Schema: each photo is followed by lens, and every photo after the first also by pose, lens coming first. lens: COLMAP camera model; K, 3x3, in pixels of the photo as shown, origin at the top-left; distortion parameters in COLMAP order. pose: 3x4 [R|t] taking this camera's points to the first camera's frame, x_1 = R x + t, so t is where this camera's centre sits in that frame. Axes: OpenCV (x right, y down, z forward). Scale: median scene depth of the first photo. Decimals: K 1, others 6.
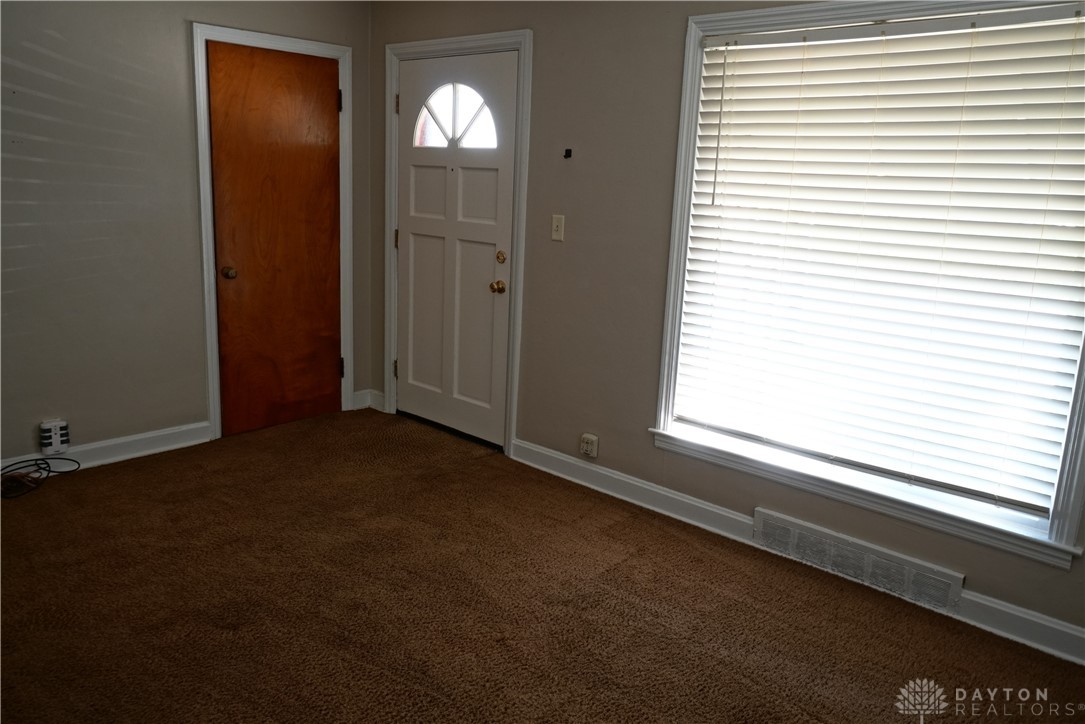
lens RADIAL K [[842.0, 0, 541.6], [0, 842.0, 362.1], [0, 0, 1]] dist [0.009441, -0.003368]
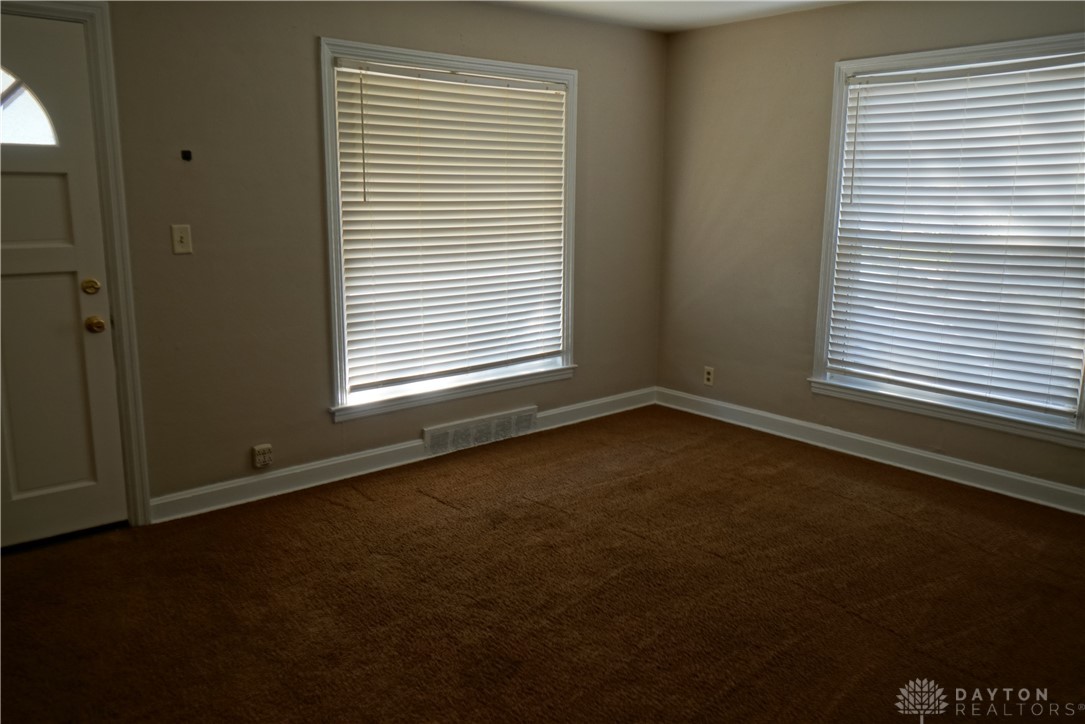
lens RADIAL K [[842.0, 0, 541.3], [0, 842.0, 361.3], [0, 0, 1]] dist [0.009441, -0.003368]
pose [[0.098736, -0.244366, 0.964643, -0.935874], [0.209799, 0.952703, 0.219867, -0.172632], [-0.972746, 0.180672, 0.145334, 0.593414]]
